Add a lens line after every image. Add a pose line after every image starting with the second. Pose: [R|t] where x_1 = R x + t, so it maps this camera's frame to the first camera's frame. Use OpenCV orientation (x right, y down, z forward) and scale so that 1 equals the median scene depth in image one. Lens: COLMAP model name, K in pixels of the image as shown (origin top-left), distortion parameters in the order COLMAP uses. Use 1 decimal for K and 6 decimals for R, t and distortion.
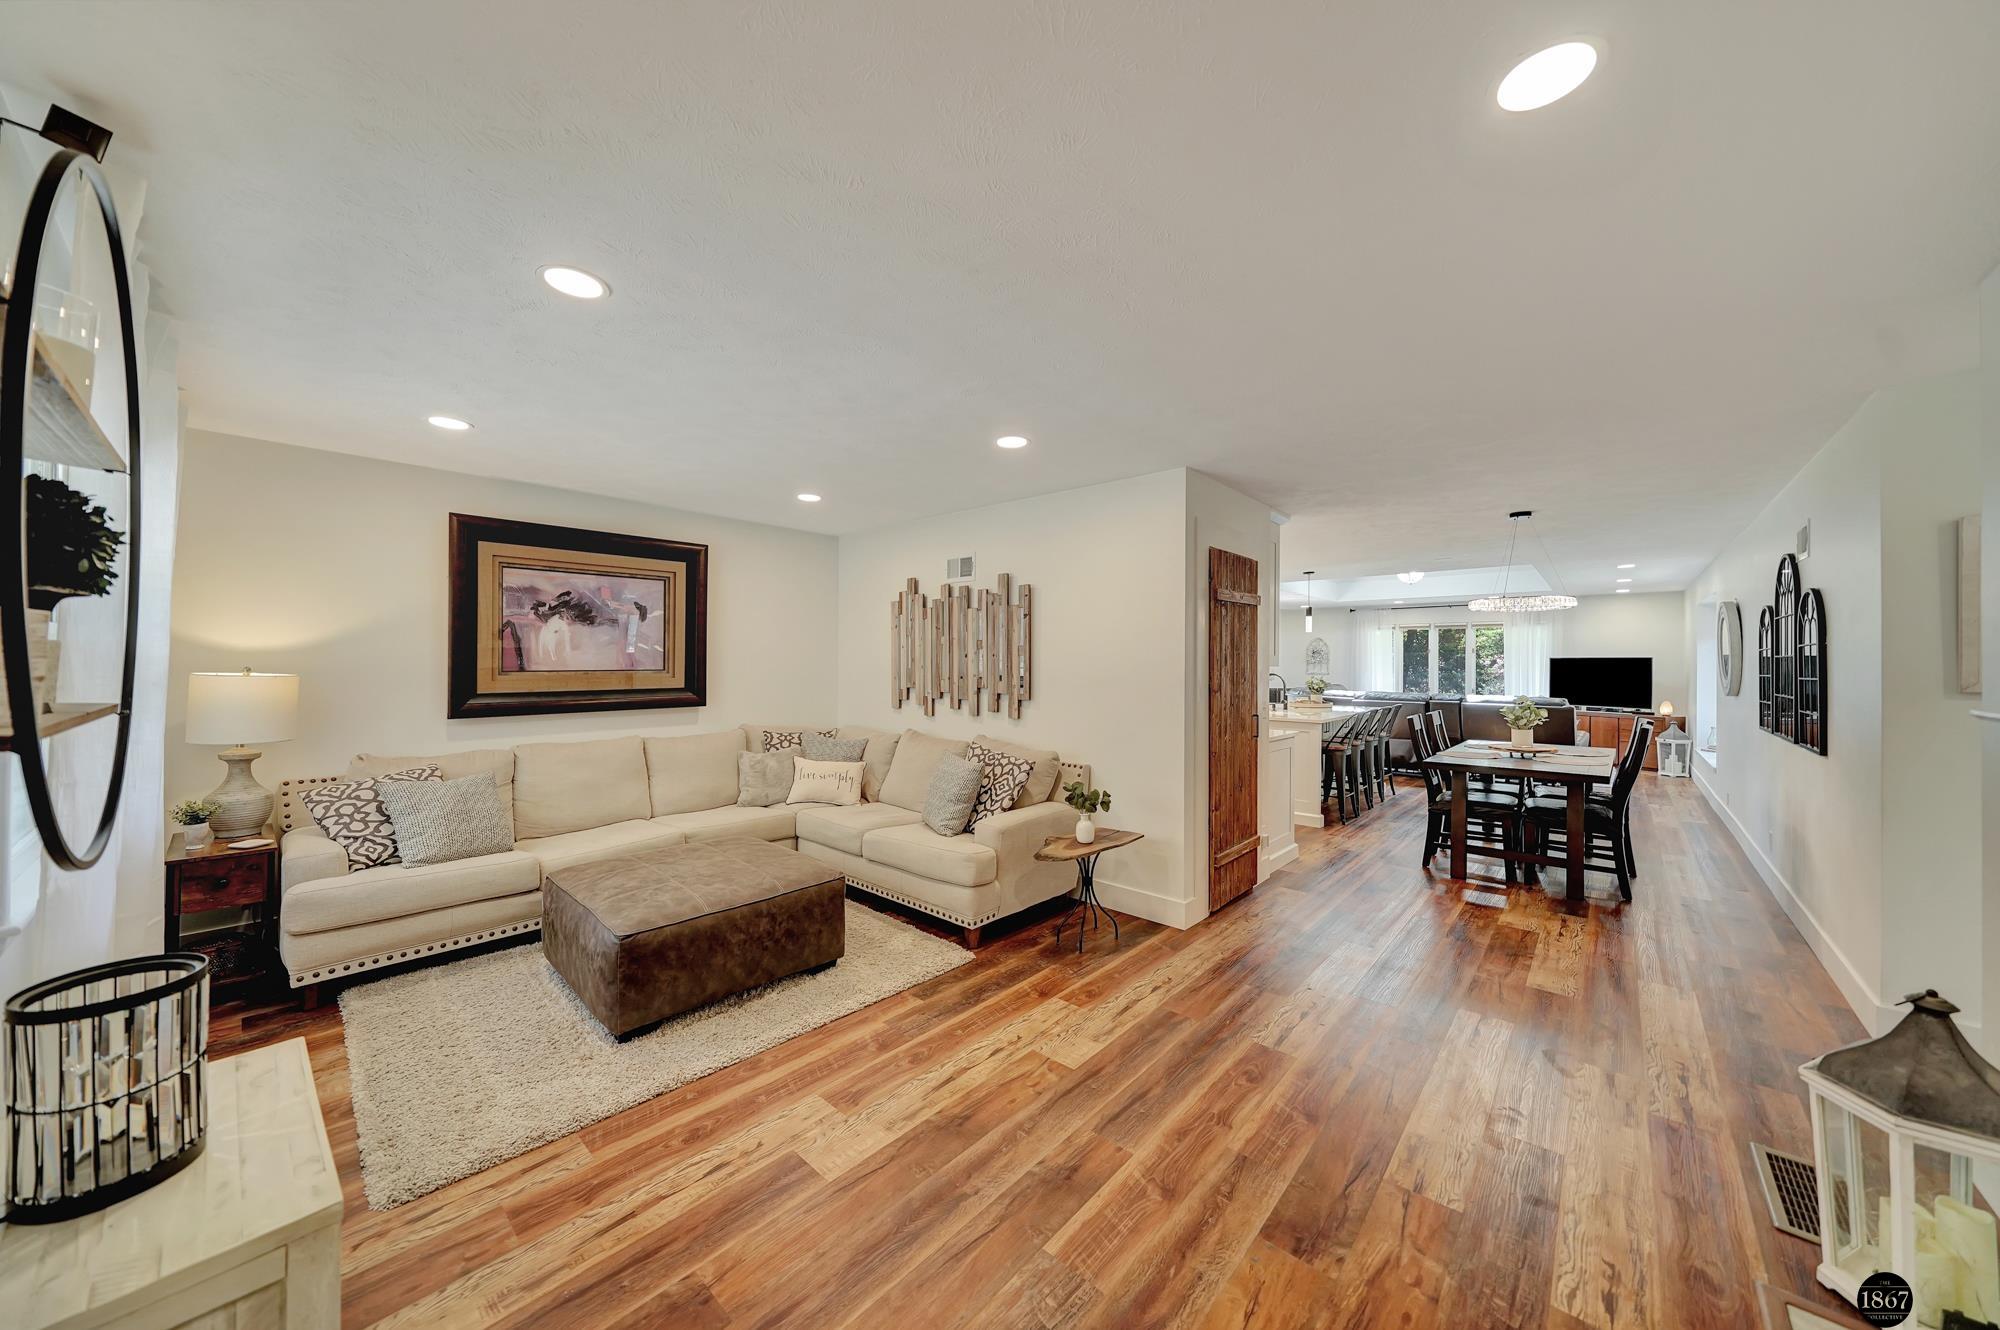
lens RADIAL K [[679.5, 0, 991.1], [0, 679.5, 664.5], [0, 0, 1]] dist [-0.000009, 0.000020]
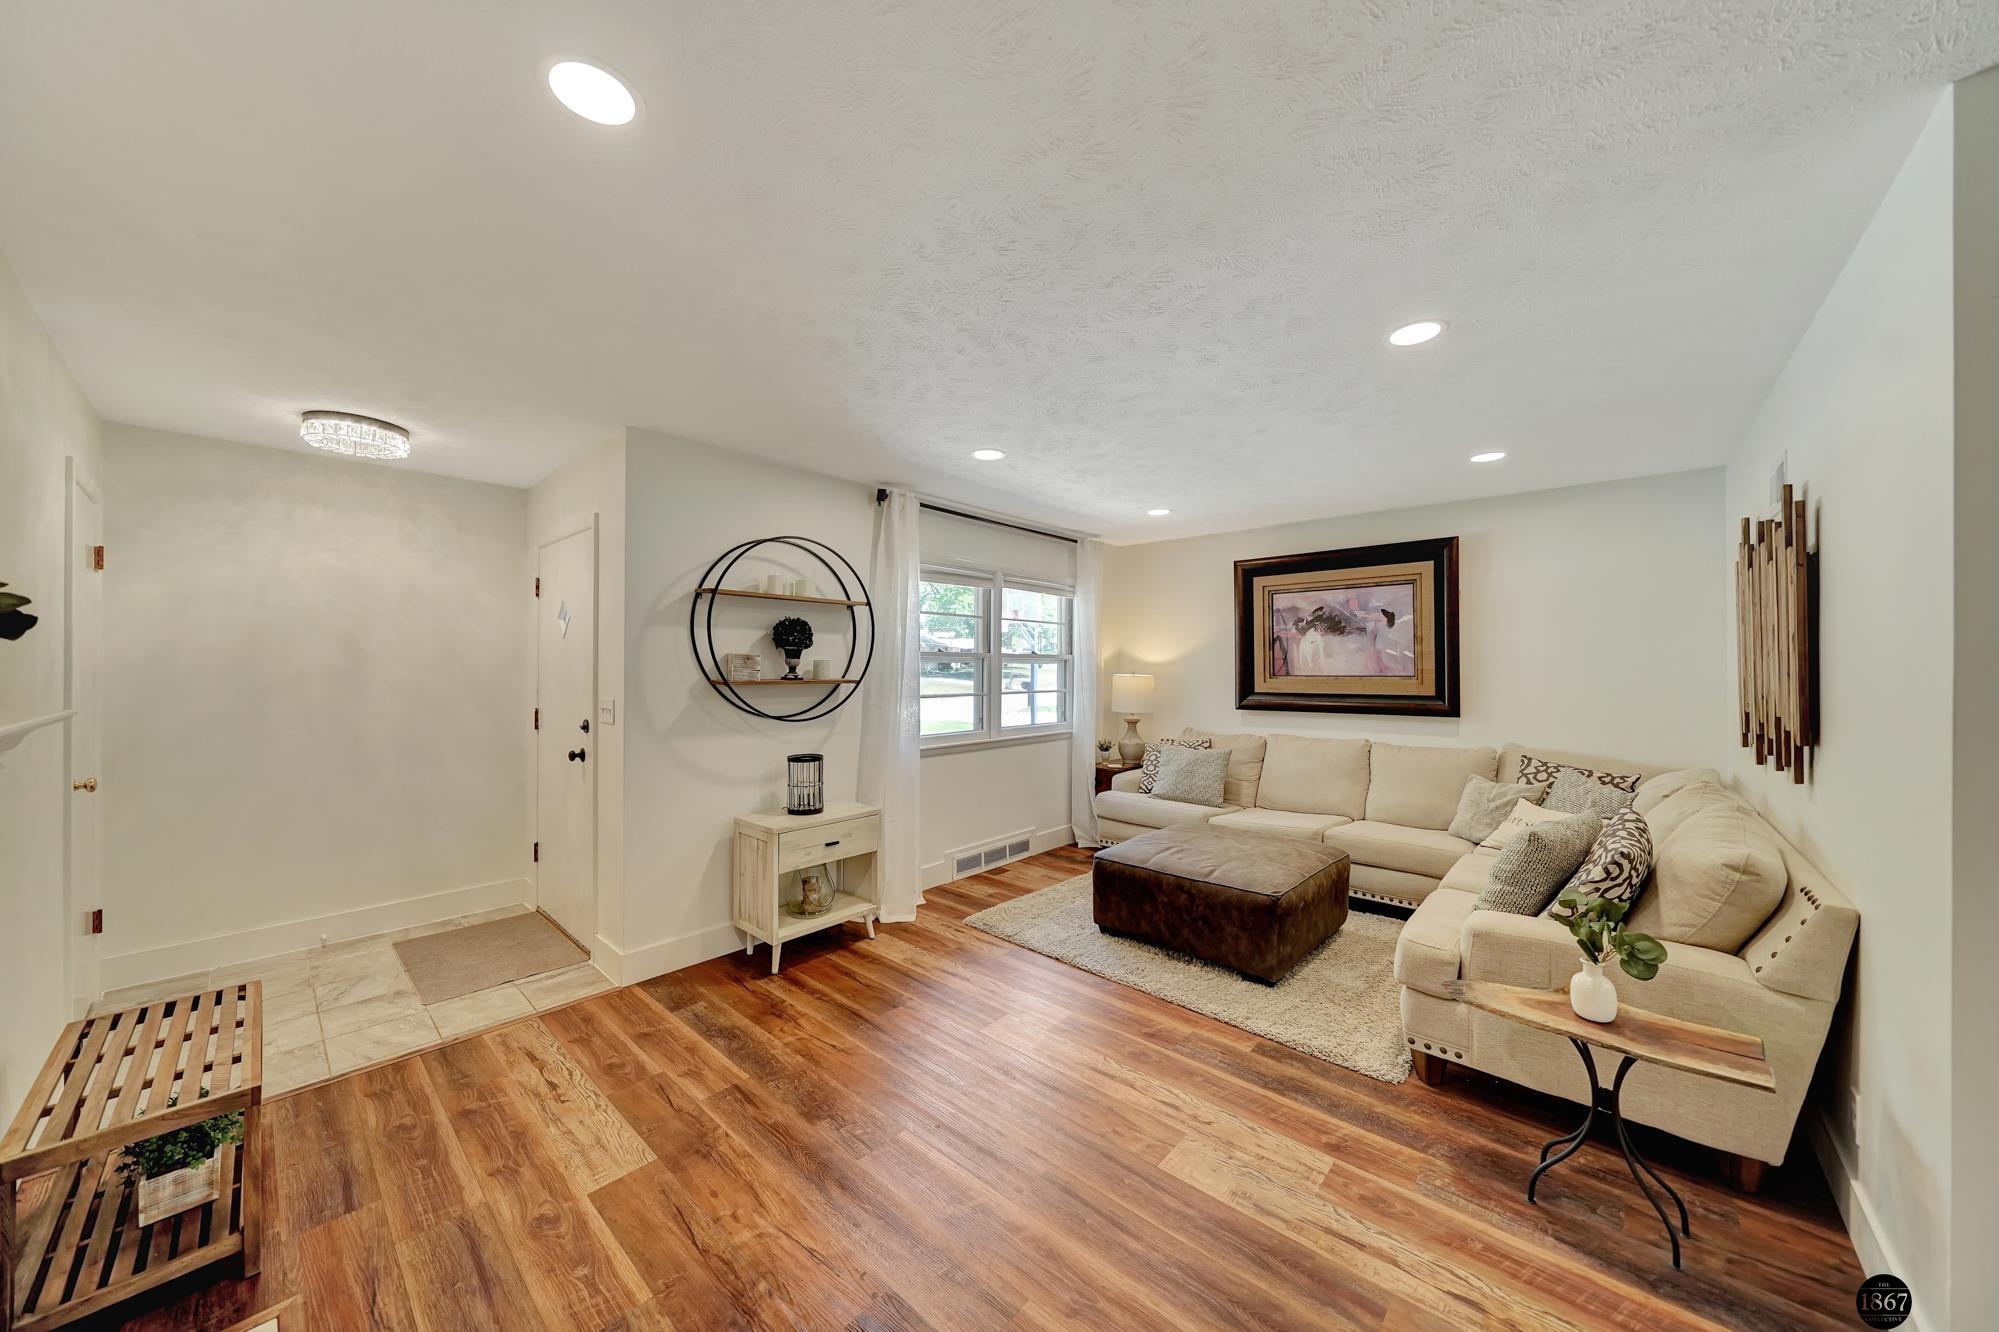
lens RADIAL K [[682.6, 0, 1010.0], [0, 682.6, 671.7], [0, 0, 1]] dist [-0.002270, -0.000157]
pose [[0.021311, -0.000994, -0.999772, 0.554583], [-0.003783, 0.999992, -0.001074, 0.005834], [0.999766, 0.003805, 0.021307, 0.481202]]
